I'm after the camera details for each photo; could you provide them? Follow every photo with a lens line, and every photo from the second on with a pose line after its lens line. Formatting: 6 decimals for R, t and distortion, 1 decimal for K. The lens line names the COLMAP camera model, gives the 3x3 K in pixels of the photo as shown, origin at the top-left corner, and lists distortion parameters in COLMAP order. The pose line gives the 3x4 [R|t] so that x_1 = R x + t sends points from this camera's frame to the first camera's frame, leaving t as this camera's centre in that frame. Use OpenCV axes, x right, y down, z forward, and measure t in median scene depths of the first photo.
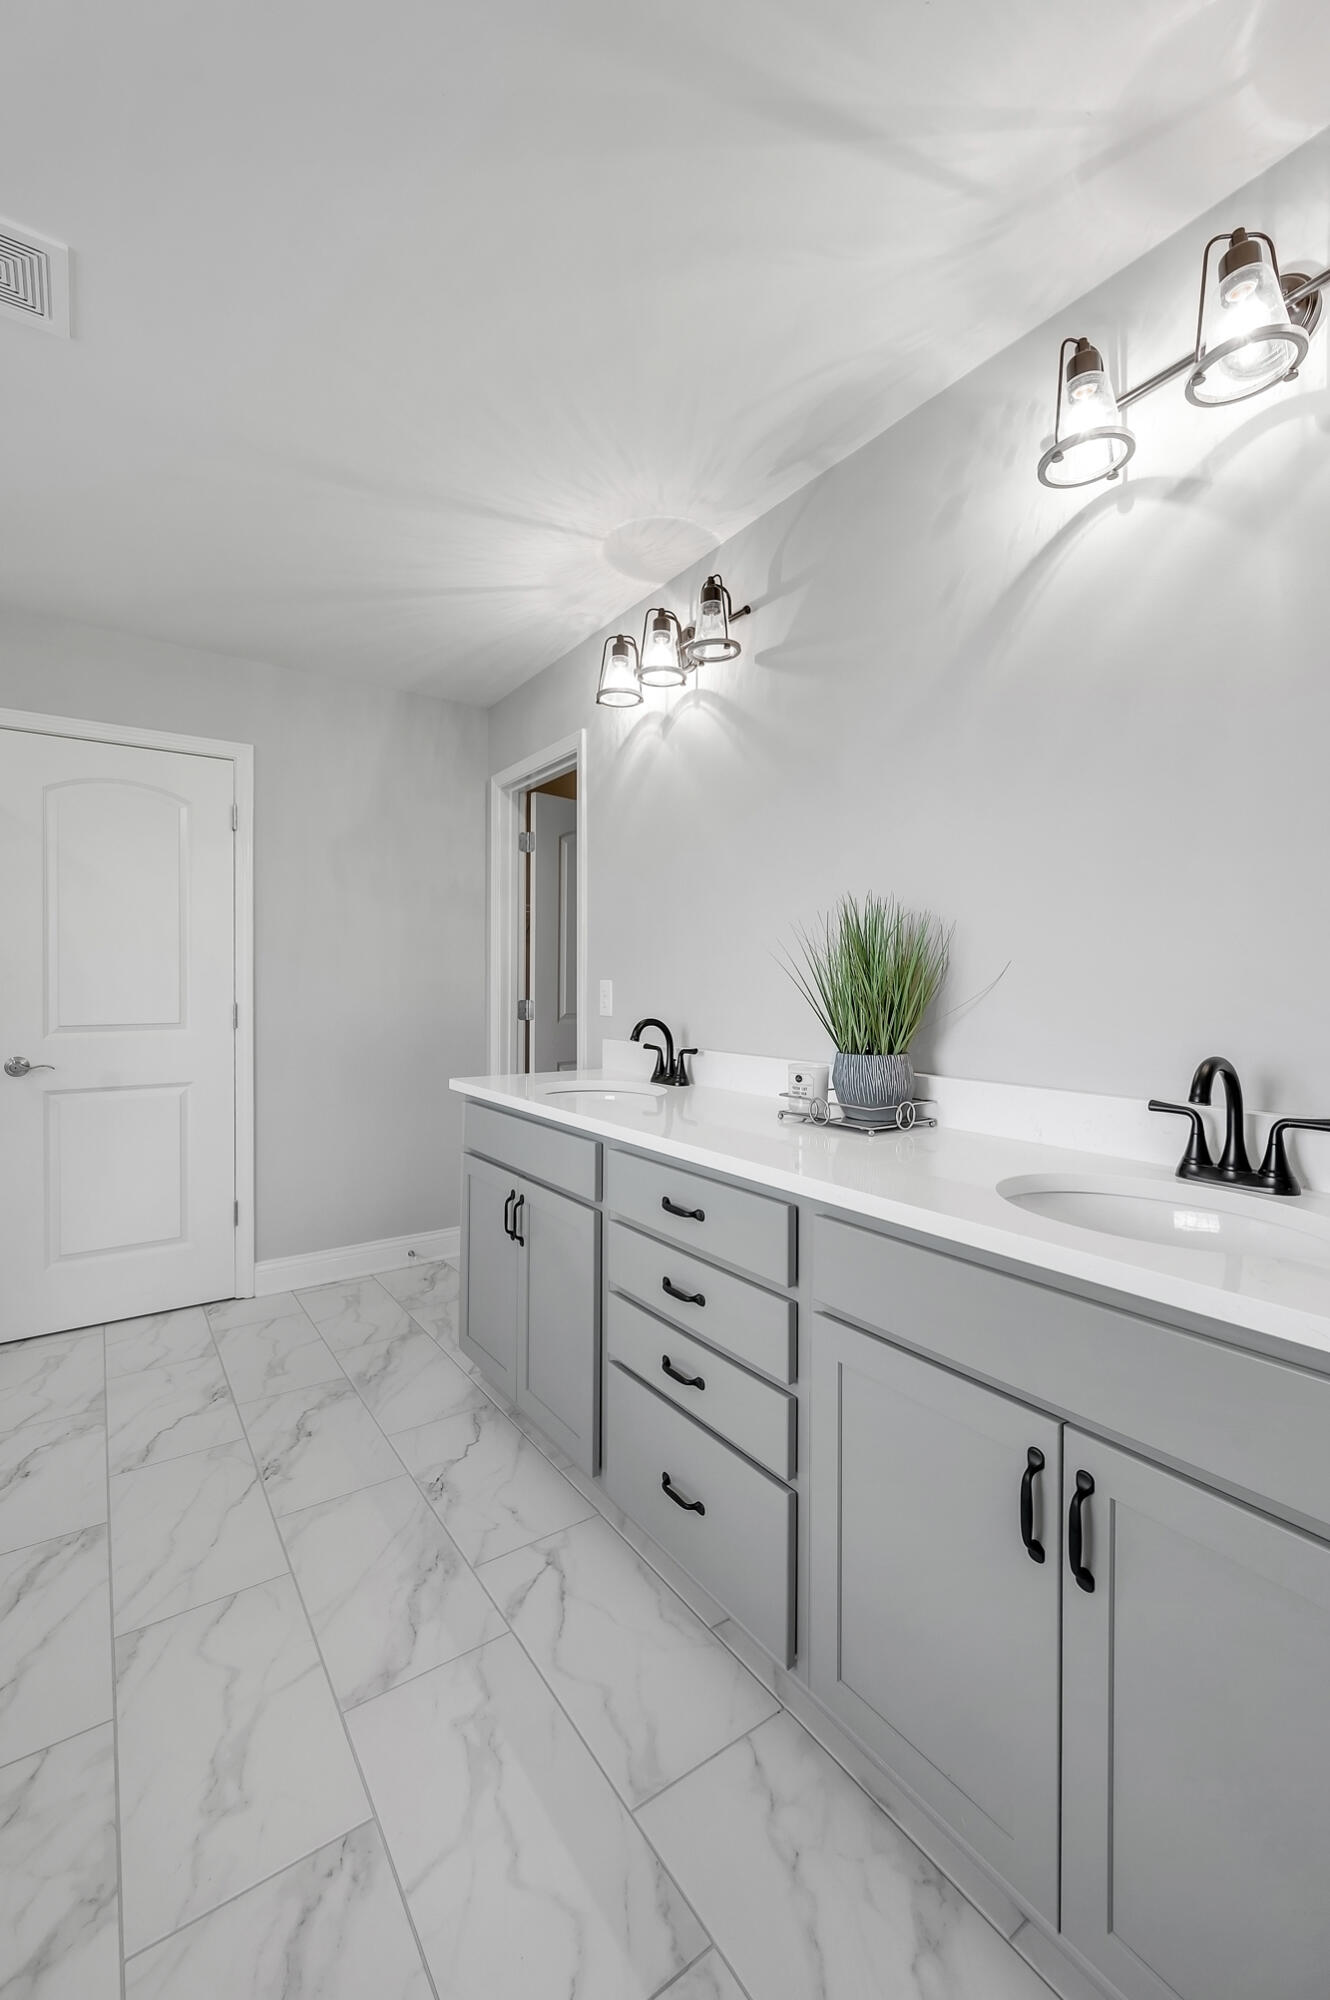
lens RADIAL K [[821.7, 0, 662.3], [0, 821.7, 989.8], [0, 0, 1]] dist [0.001705, 0.000118]
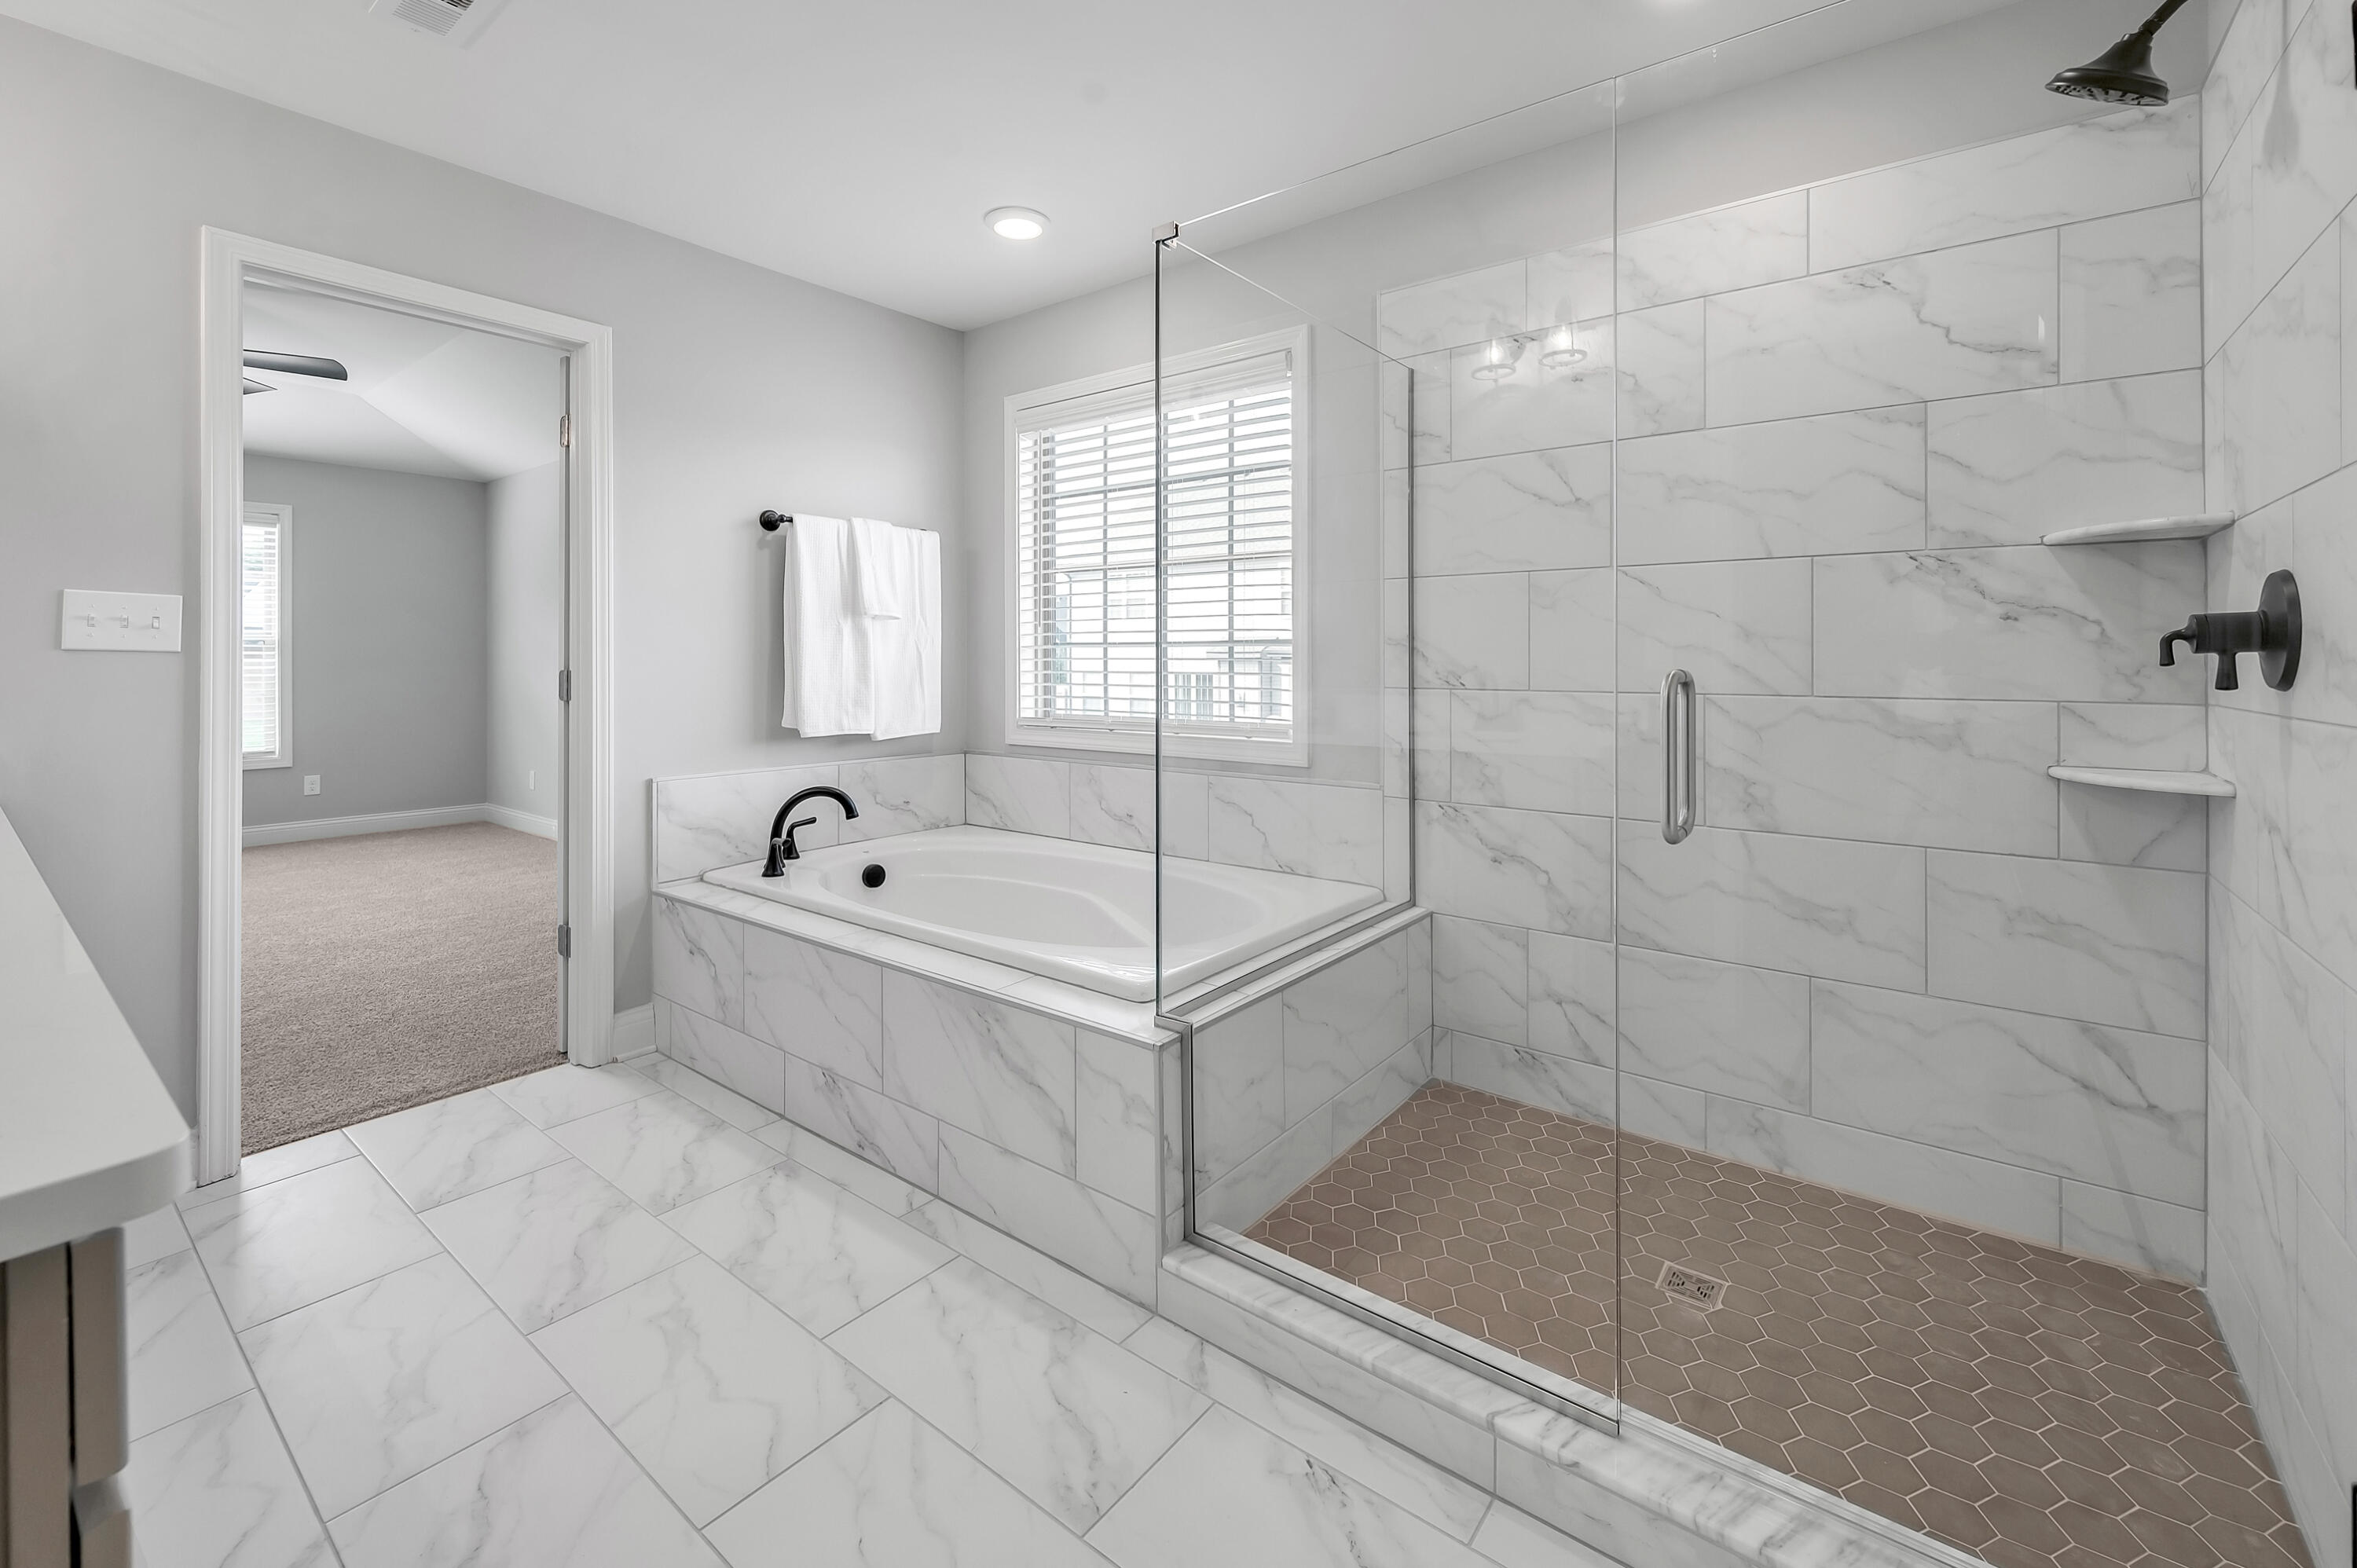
lens RADIAL K [[970.4, 0, 1179.3], [0, 970.4, 680.4], [0, 0, 1]] dist [-0.000798, -0.000311]
pose [[-0.952867, 0.007246, -0.303301, -0.445284], [0.000038, 0.999718, 0.023761, 0.012617], [0.303387, 0.022630, -0.952599, 1.392947]]
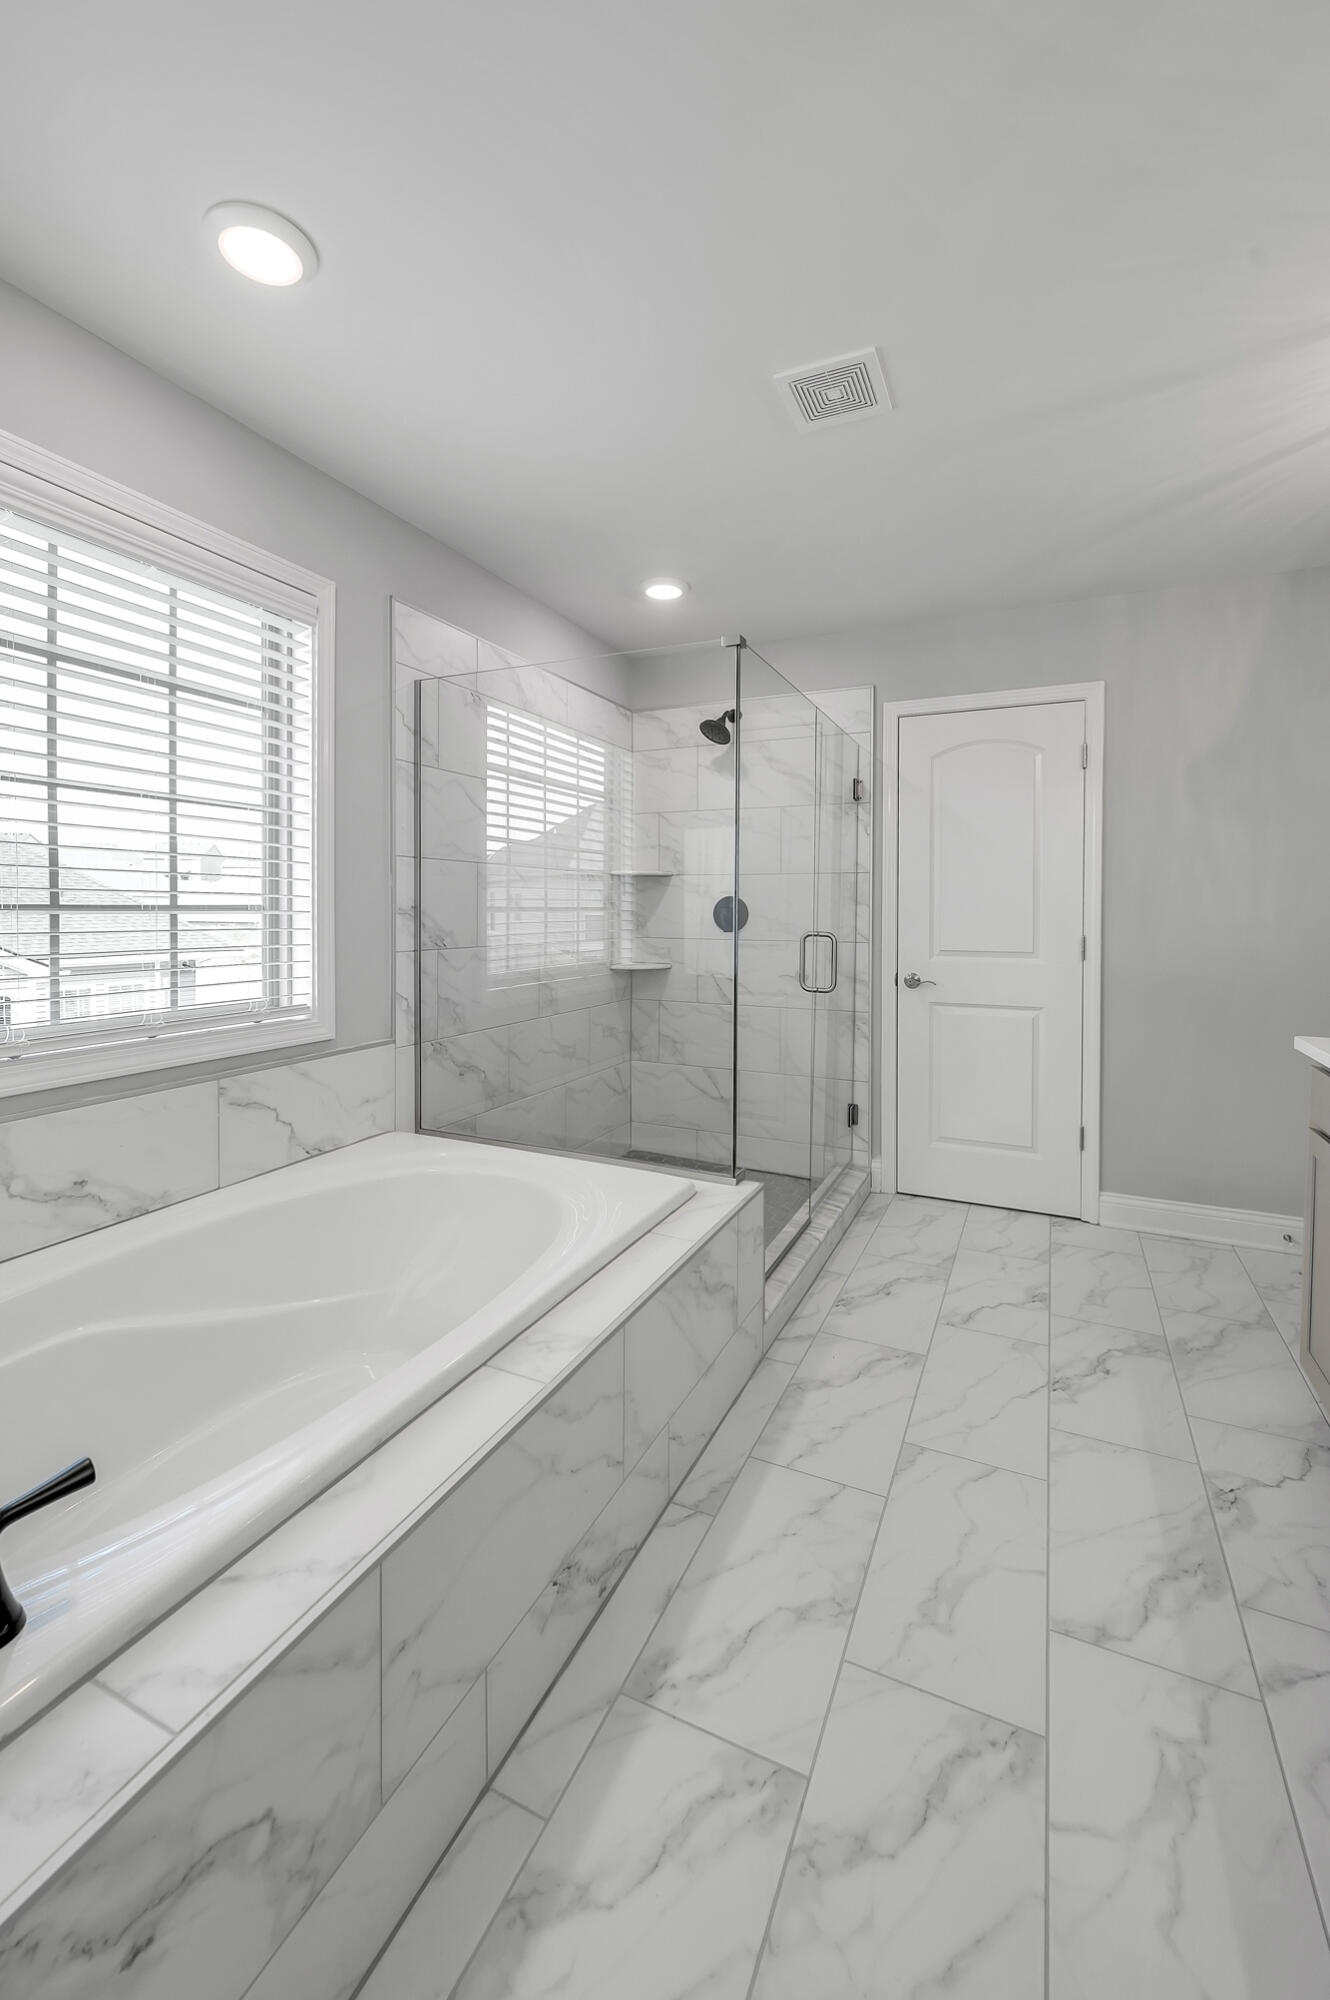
lens RADIAL K [[818.2, 0, 672.8], [0, 818.2, 933.4], [0, 0, 1]] dist [0.001056, -0.000437]
pose [[0.508804, 0.028534, -0.860409, 0.141085], [-0.011932, 0.999588, 0.026094, -0.010436], [0.860800, -0.003011, 0.508935, 0.043950]]
